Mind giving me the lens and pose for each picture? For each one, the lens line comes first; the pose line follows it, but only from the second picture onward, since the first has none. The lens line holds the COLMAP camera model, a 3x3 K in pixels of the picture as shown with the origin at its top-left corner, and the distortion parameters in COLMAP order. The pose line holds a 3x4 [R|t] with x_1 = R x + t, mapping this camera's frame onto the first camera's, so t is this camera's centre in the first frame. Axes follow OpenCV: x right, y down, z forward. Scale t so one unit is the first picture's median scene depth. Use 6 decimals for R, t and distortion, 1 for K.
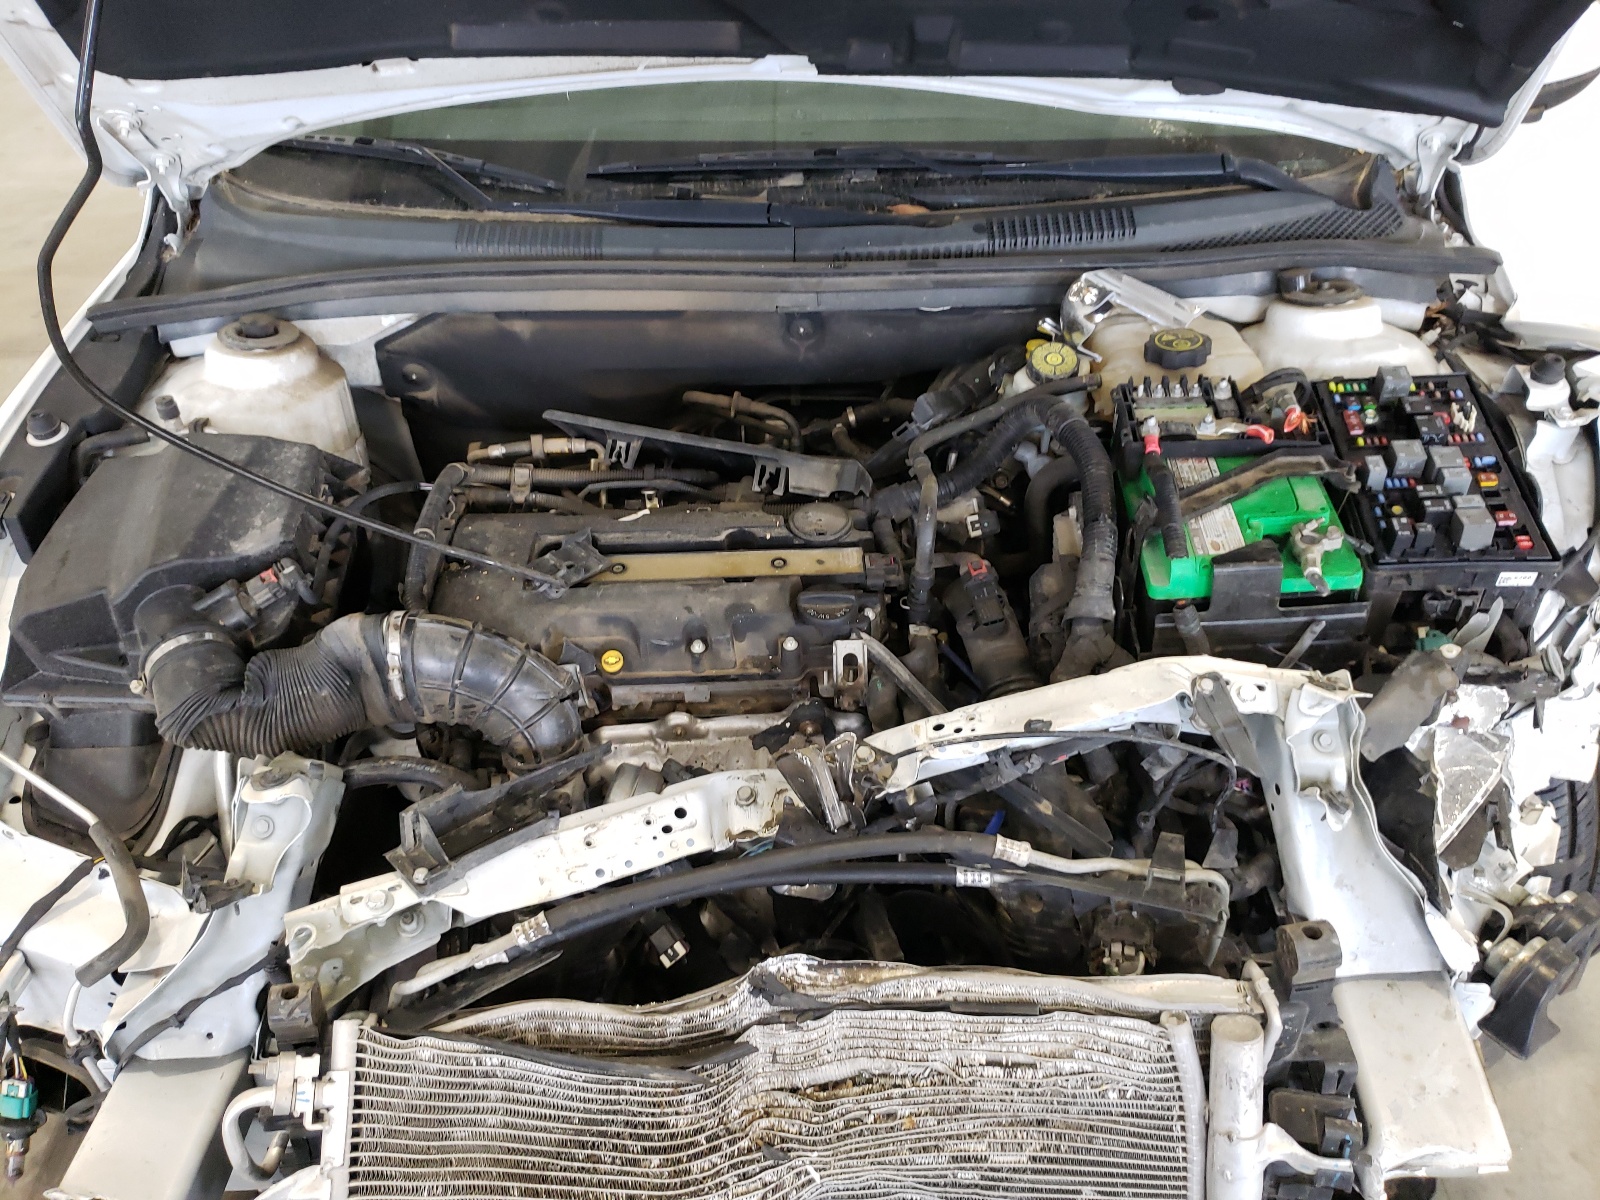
lens RADIAL K [[1226.1, 0, 791.2], [0, 1226.1, 589.0], [0, 0, 1]] dist [-0.007575, 0.035570]
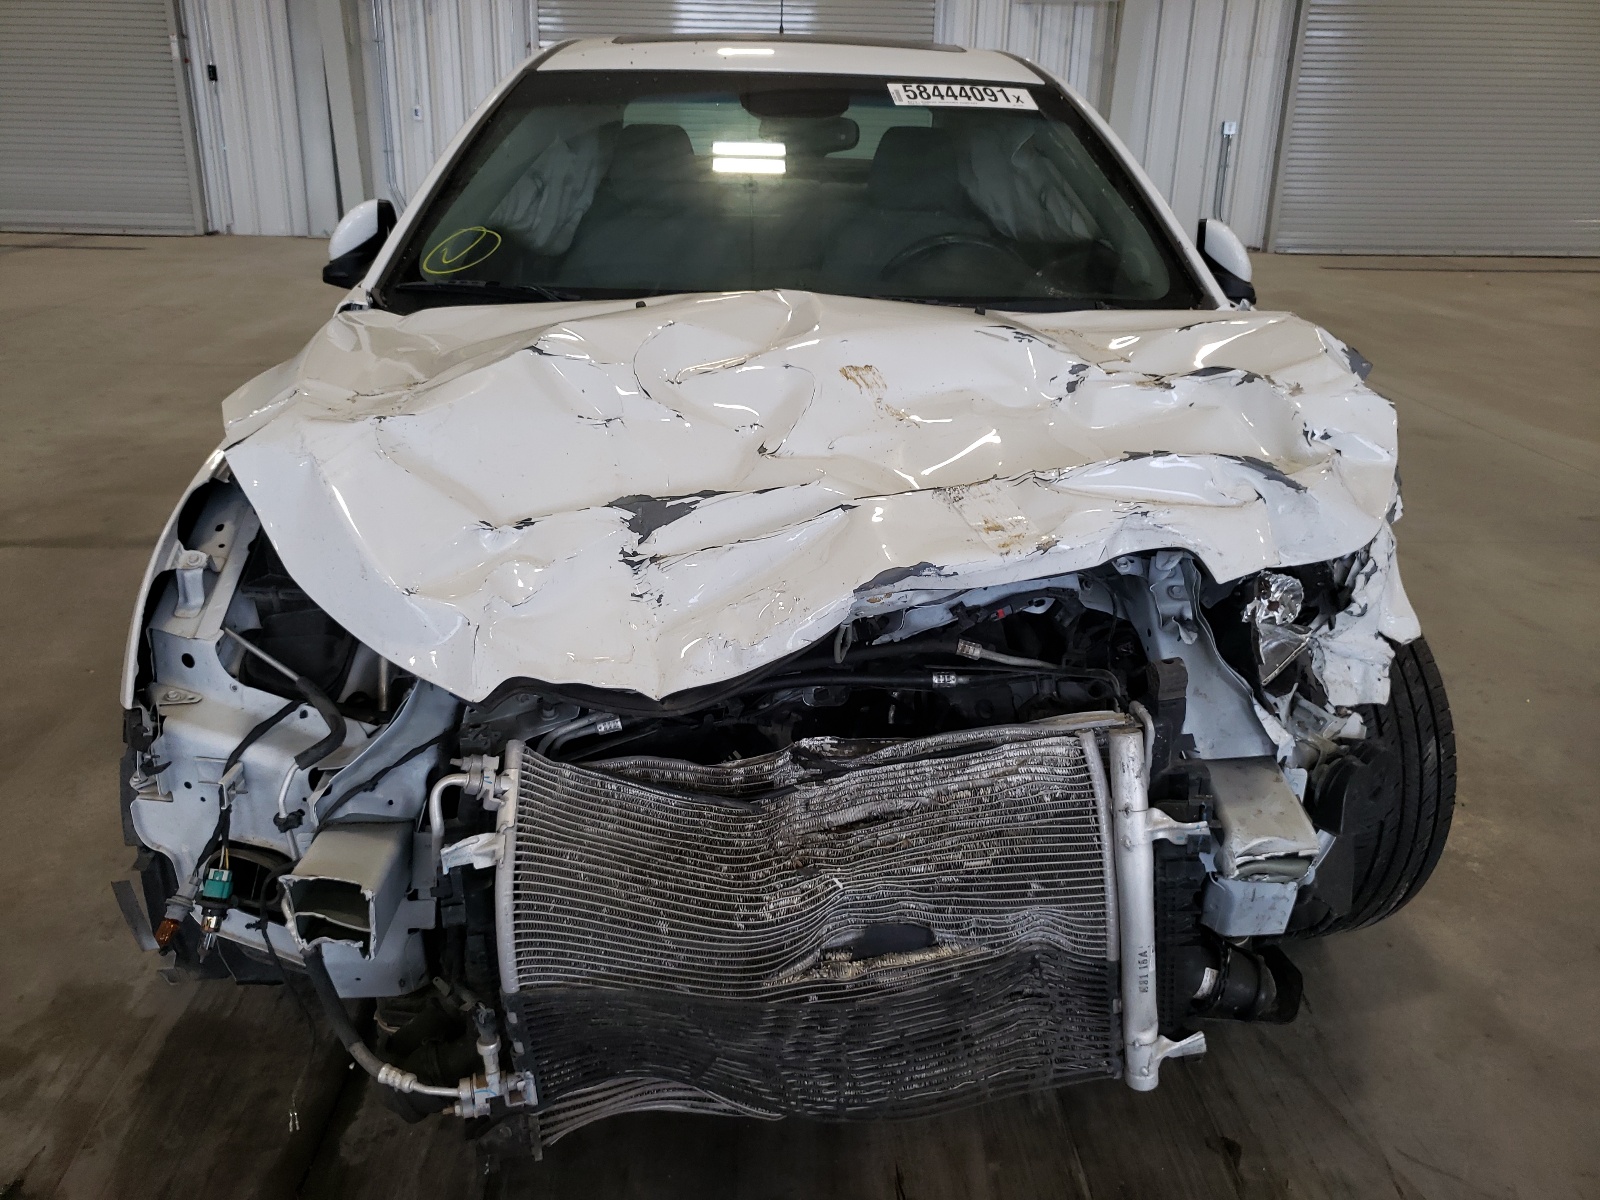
lens RADIAL K [[1210.8, 0, 798.0], [0, 1210.8, 579.4], [0, 0, 1]] dist [0.039631, -0.005843]
pose [[0.998550, 0.008499, 0.053161, -0.103716], [0.006302, 0.962220, -0.272200, 0.526267], [-0.053466, 0.272140, 0.960771, -0.409569]]
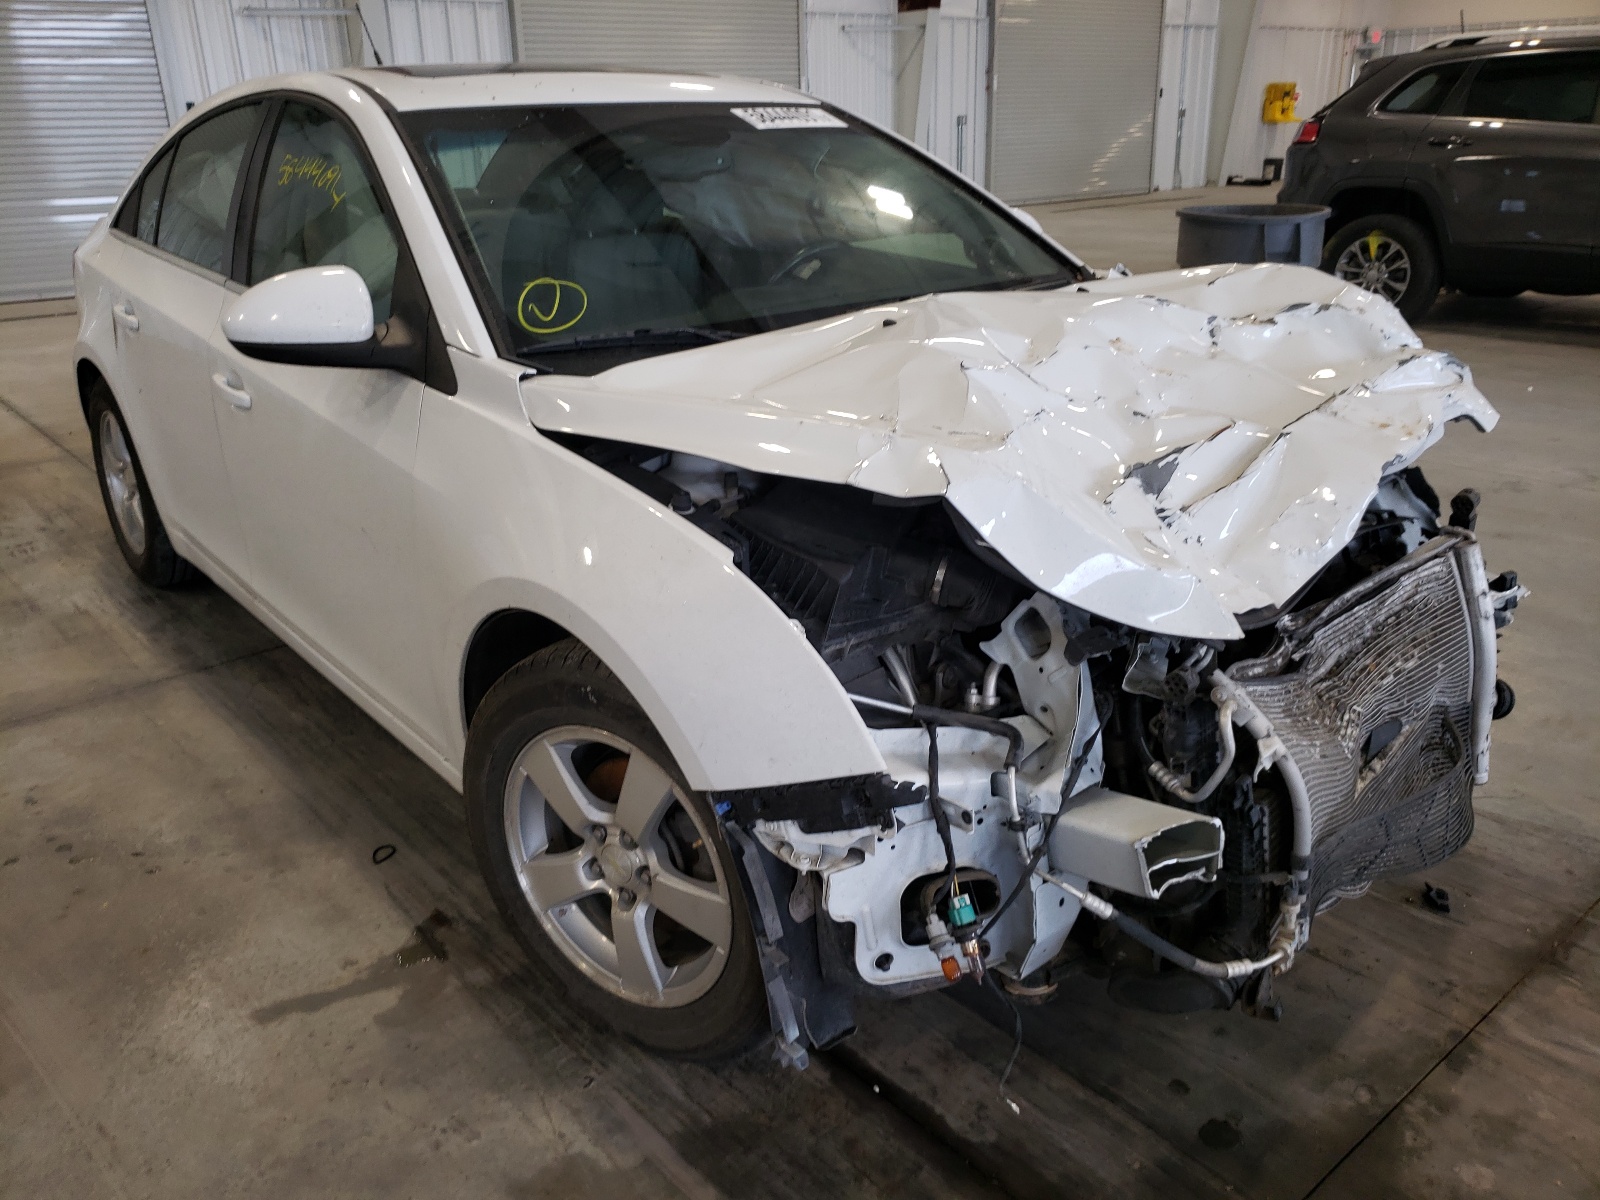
lens RADIAL K [[1206.0, 0, 800.0], [0, 1206.0, 600.0], [0, 0, 1]] dist [0.027633, -0.000814]
pose [[0.767319, -0.247302, 0.591661, -1.684630], [0.399756, 0.905899, -0.139793, 0.251812], [-0.501414, 0.343786, 0.793974, -0.084147]]
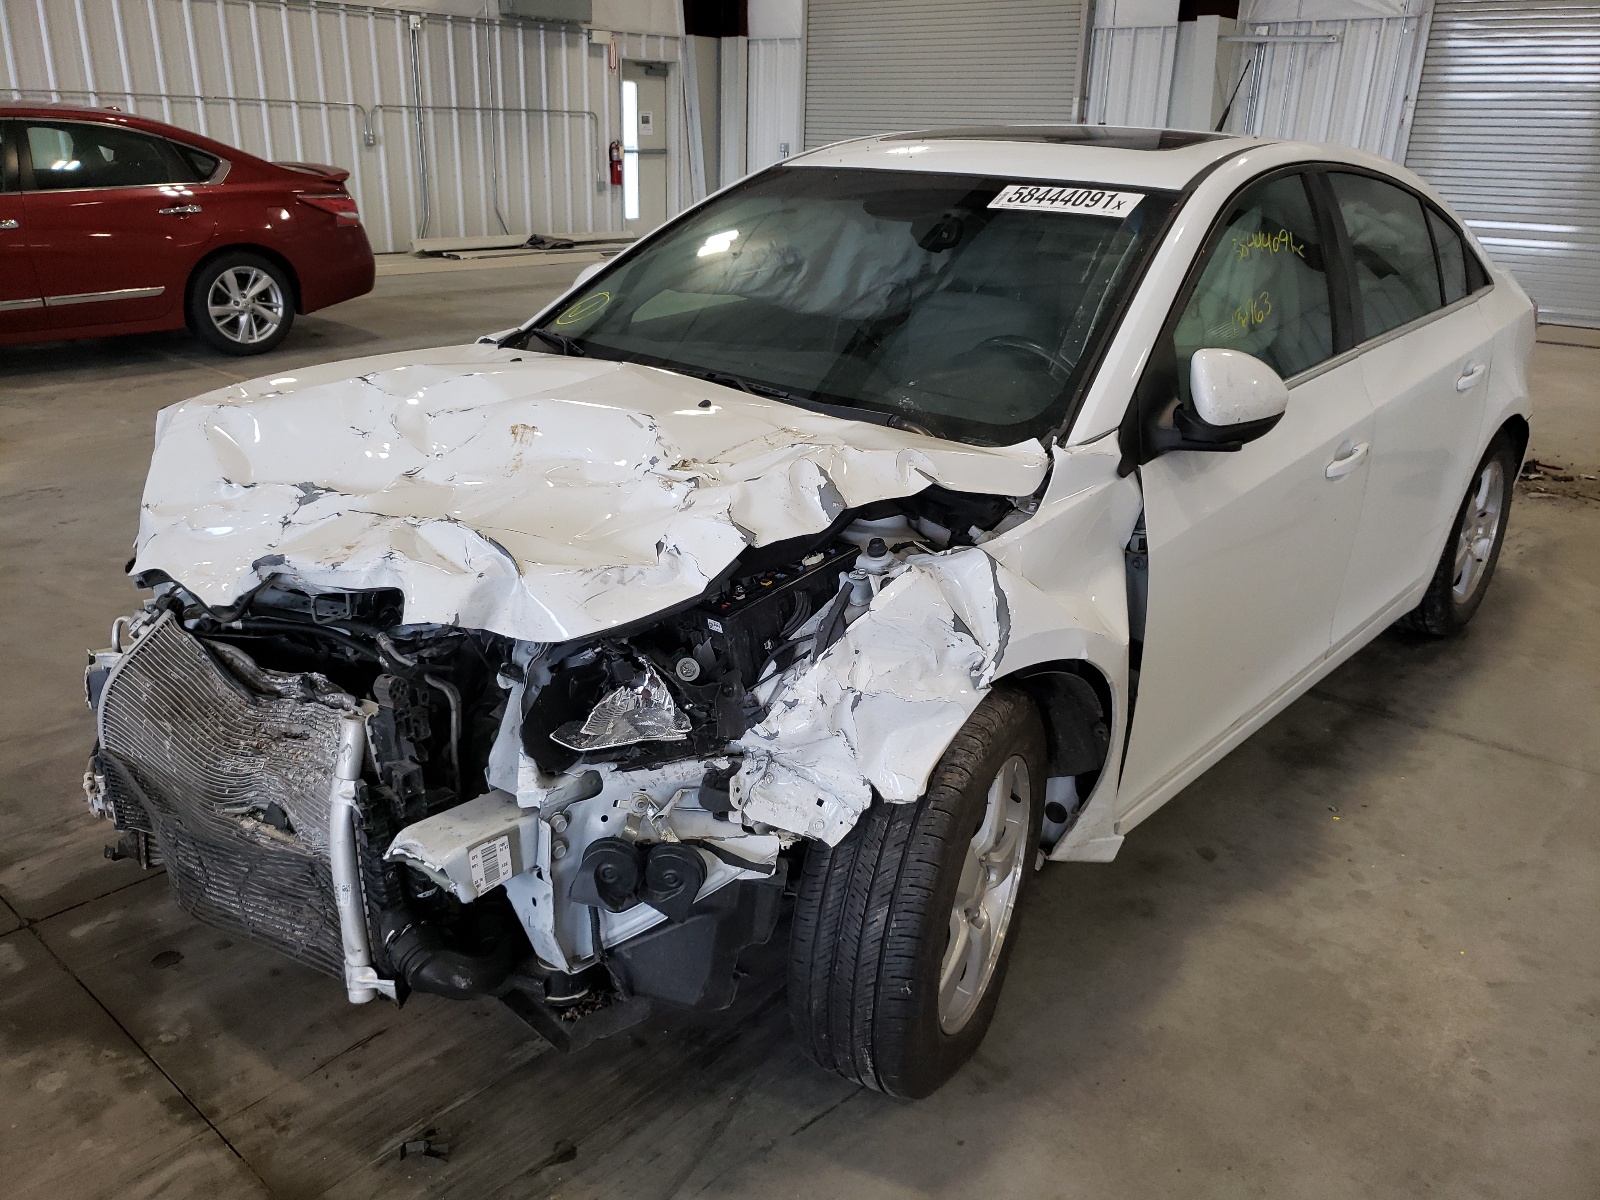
lens RADIAL K [[1226.1, 0, 791.2], [0, 1226.1, 589.0], [0, 0, 1]] dist [-0.007575, 0.035570]
pose [[0.758413, 0.248824, -0.602409, 1.803964], [-0.409809, 0.900753, -0.143881, 0.157075], [0.506820, 0.355993, 0.785113, -0.224543]]
